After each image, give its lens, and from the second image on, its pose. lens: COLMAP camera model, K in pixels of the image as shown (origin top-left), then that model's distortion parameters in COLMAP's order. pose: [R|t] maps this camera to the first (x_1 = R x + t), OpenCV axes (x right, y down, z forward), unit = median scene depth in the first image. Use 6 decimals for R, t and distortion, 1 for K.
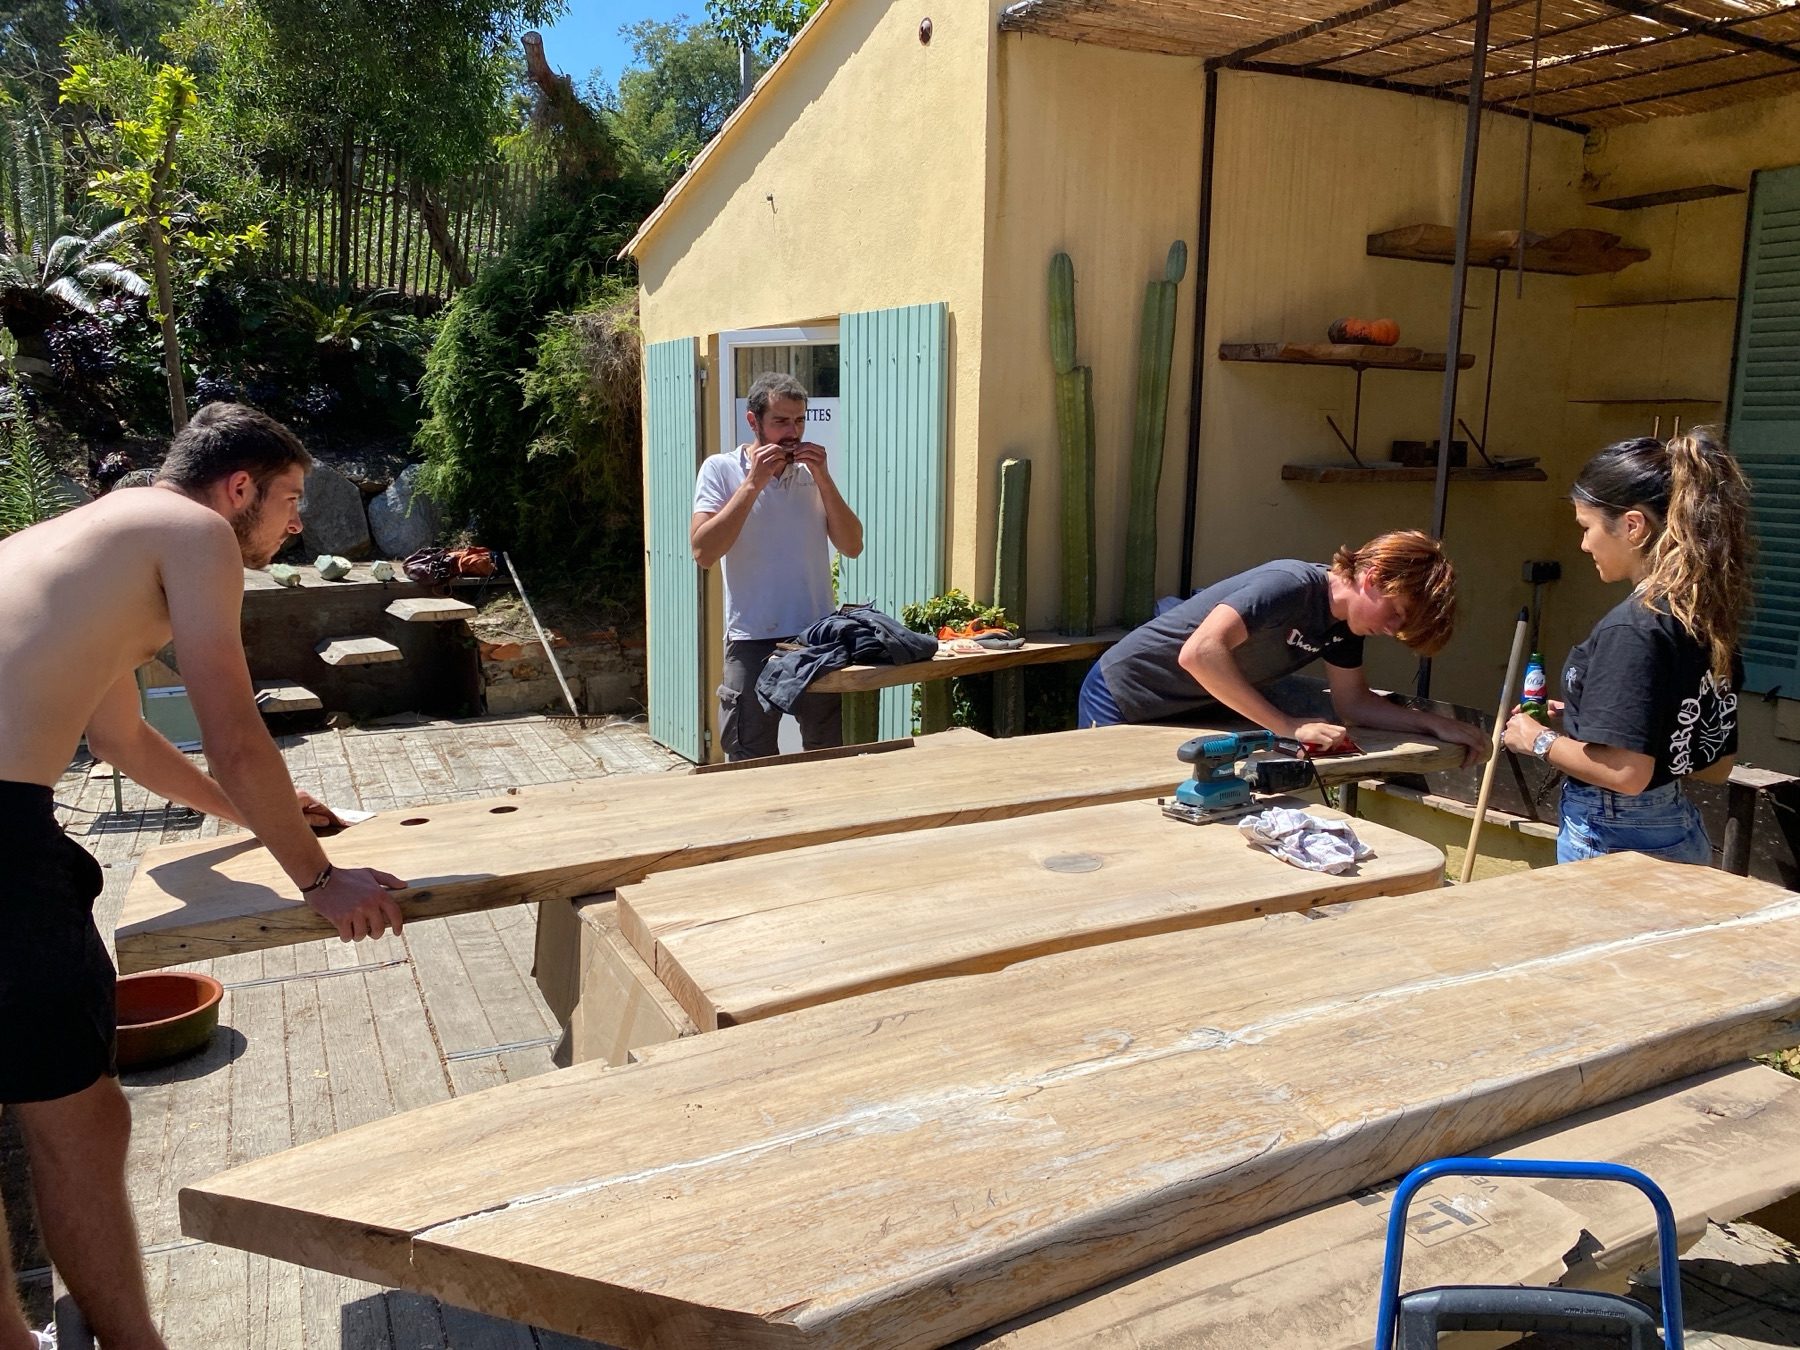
lens RADIAL K [[1360.7, 0, 900.4], [0, 1360.7, 658.4], [0, 0, 1]] dist [0.036192, -0.038272]
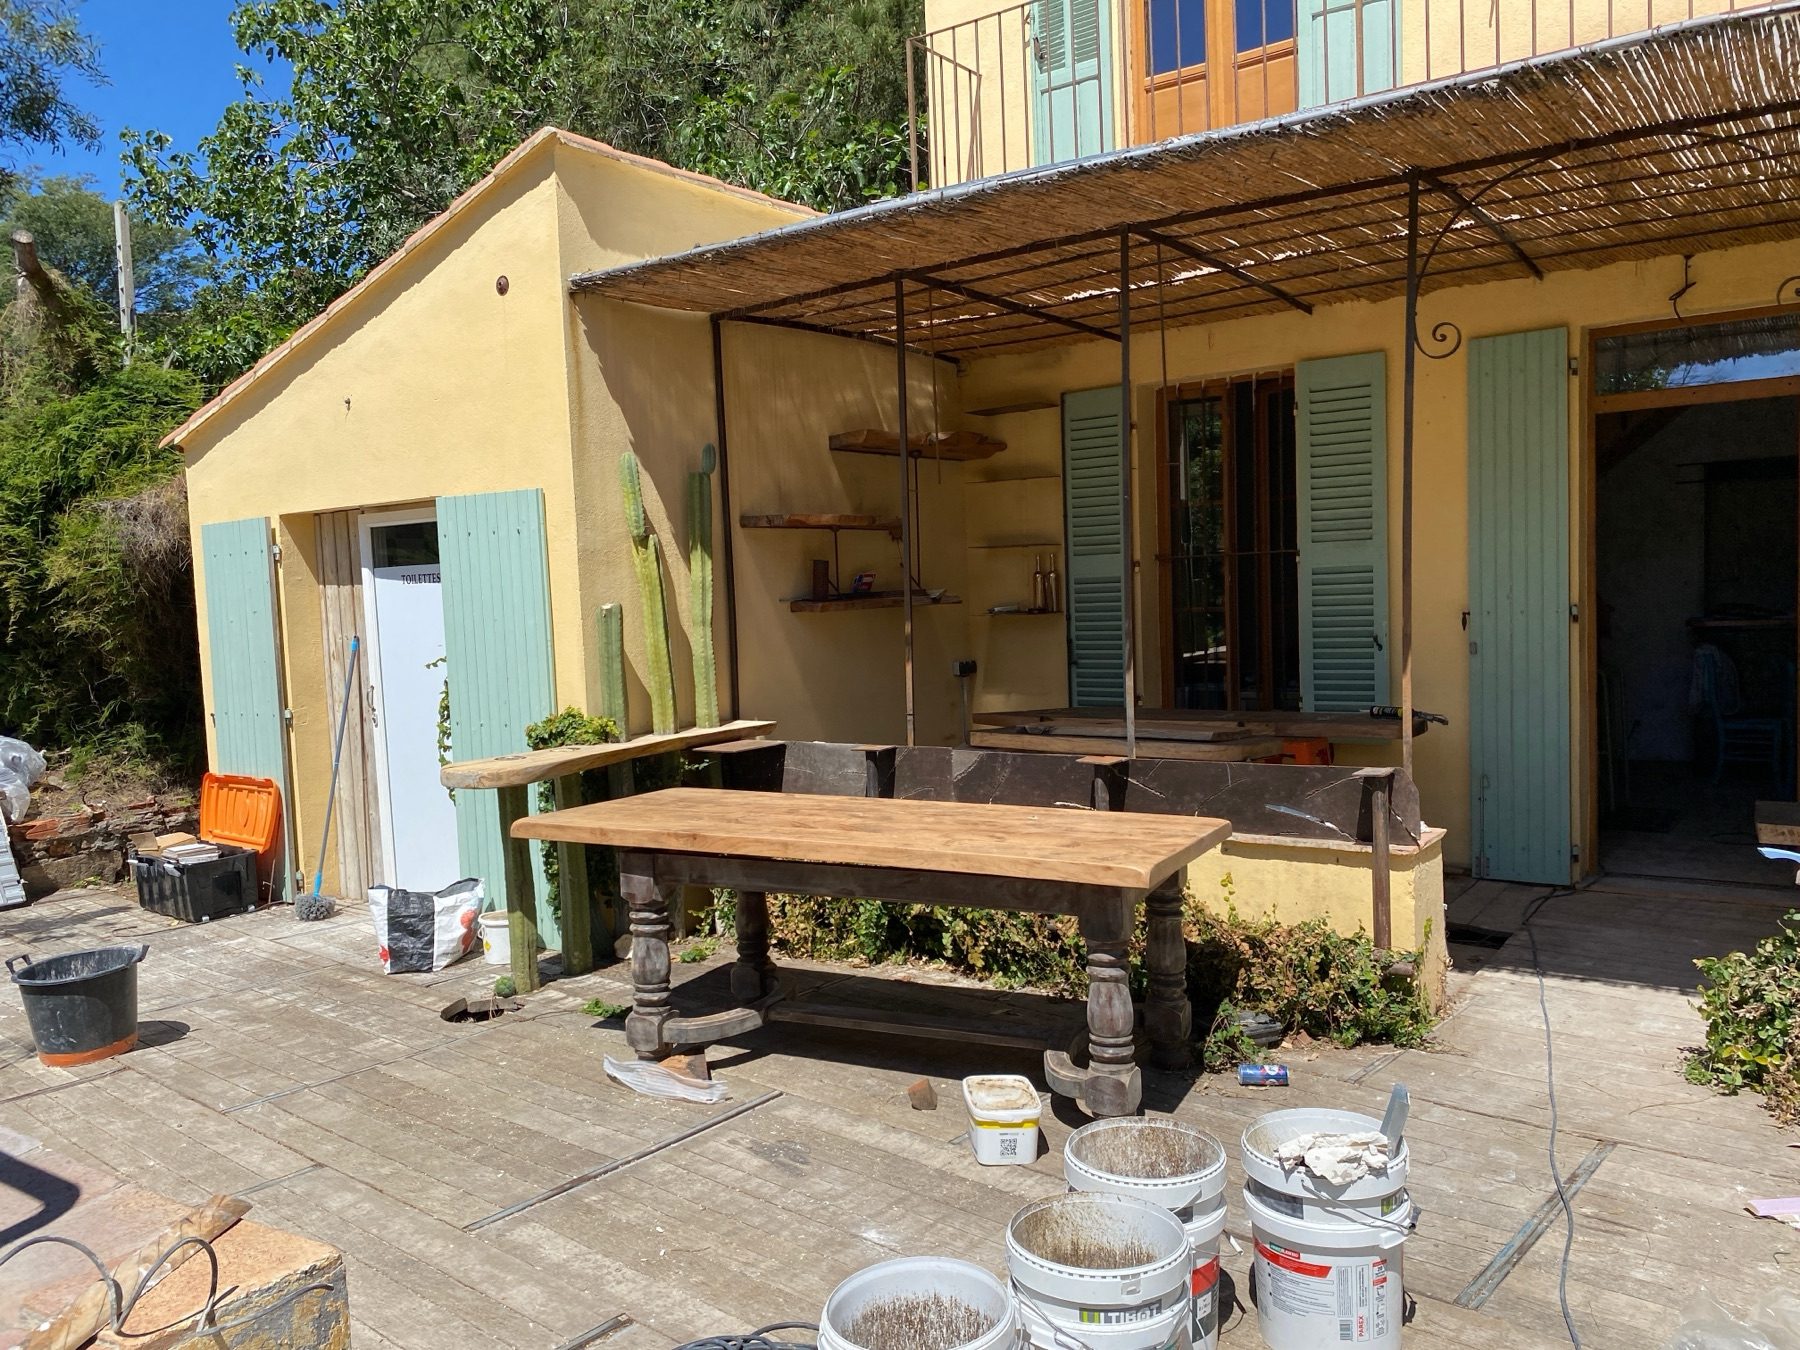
lens RADIAL K [[1360.7, 0, 908.6], [0, 1360.7, 689.2], [0, 0, 1]] dist [0.036192, -0.038272]
pose [[0.909629, -0.078571, 0.407923, -0.166861], [0.114289, 0.991390, -0.063898, 0.043646], [-0.399390, 0.104745, 0.910778, -0.261519]]
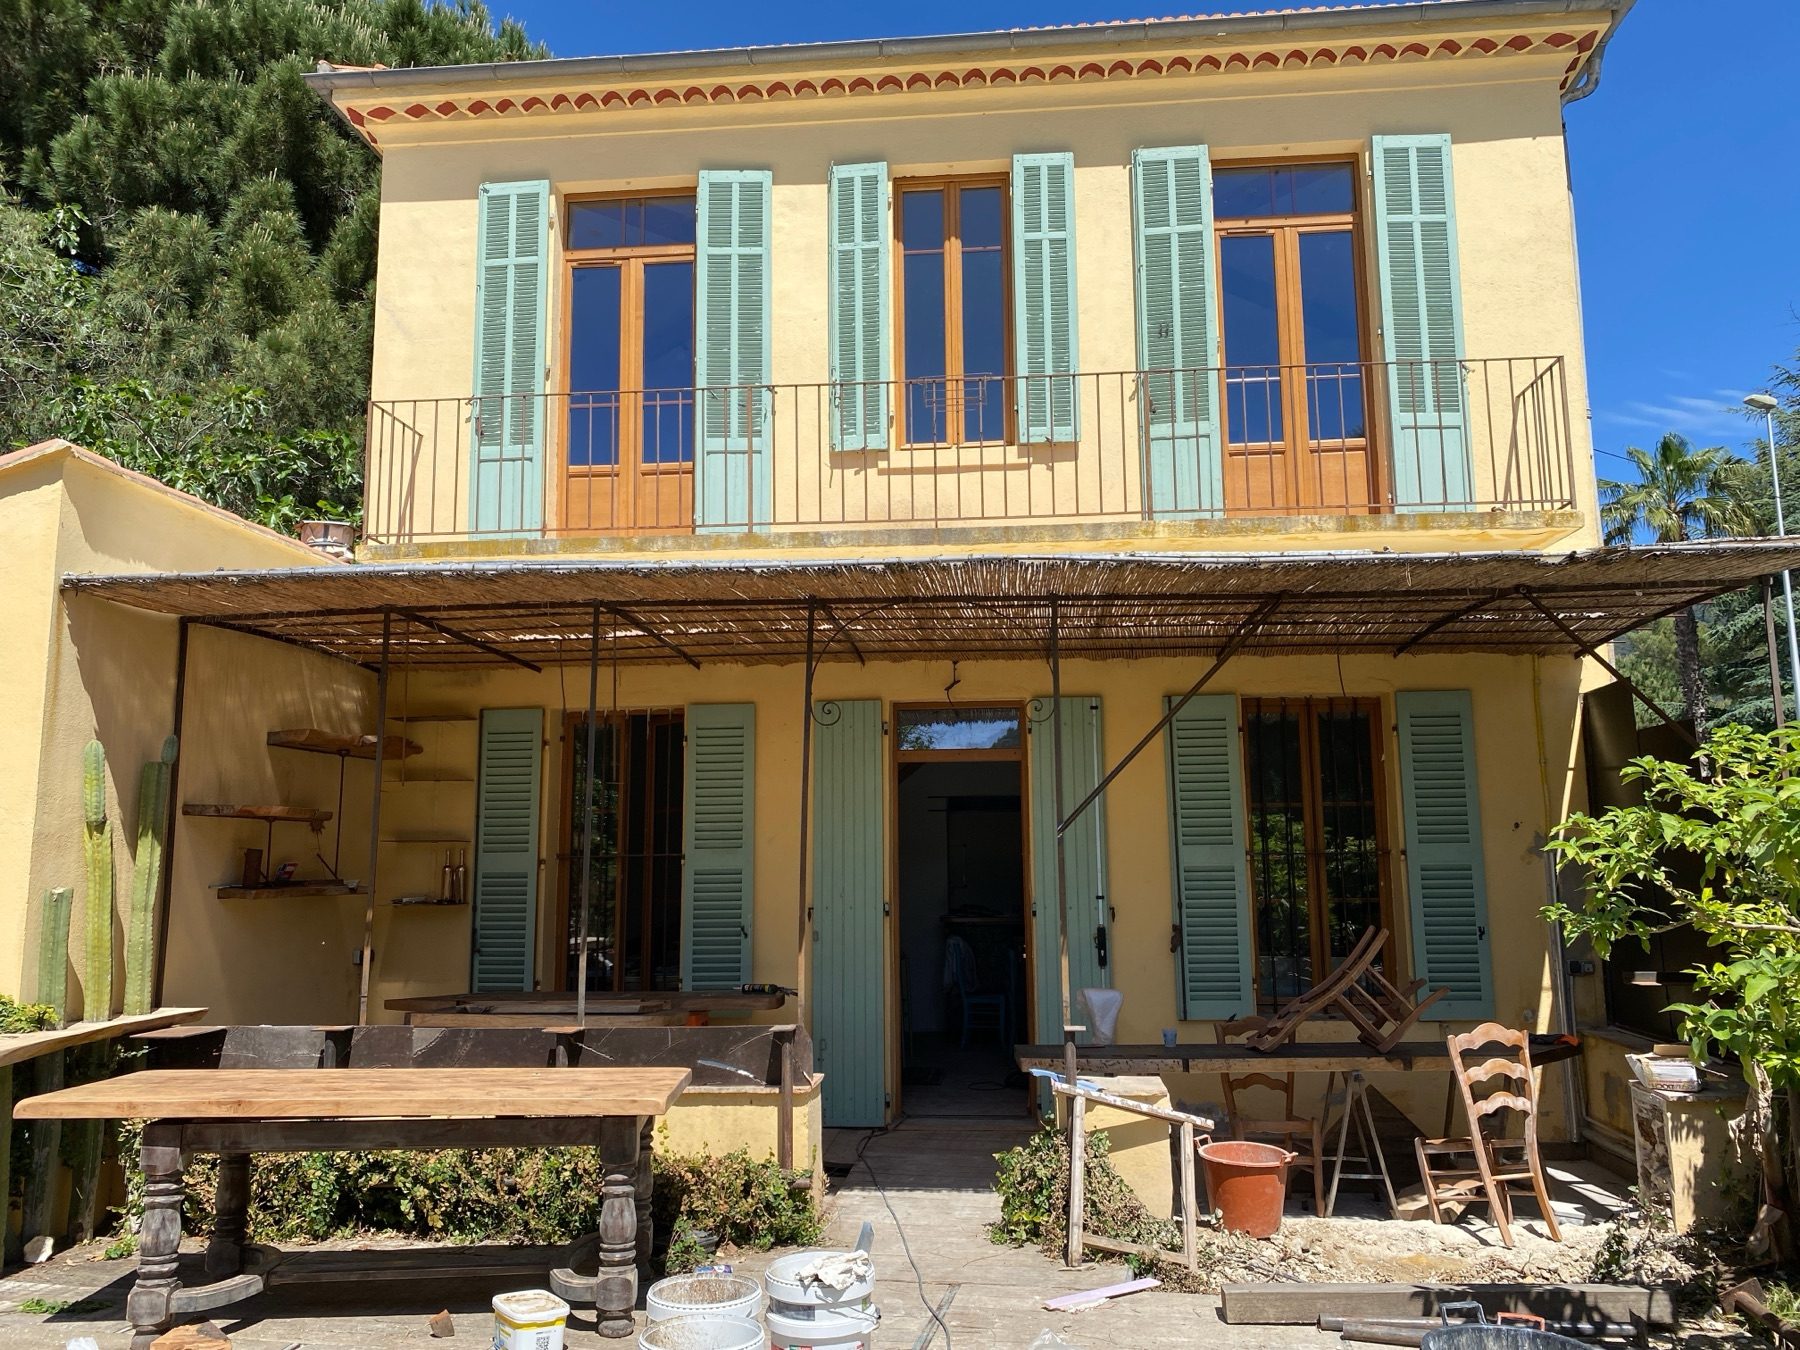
lens RADIAL K [[1360.7, 0, 893.7], [0, 1360.7, 669.0], [0, 0, 1]] dist [0.036192, -0.038272]
pose [[0.592198, 0.096307, 0.800017, -0.445020], [0.143787, 0.964268, -0.222516, 0.051519], [-0.792860, 0.246805, 0.557190, -0.374733]]
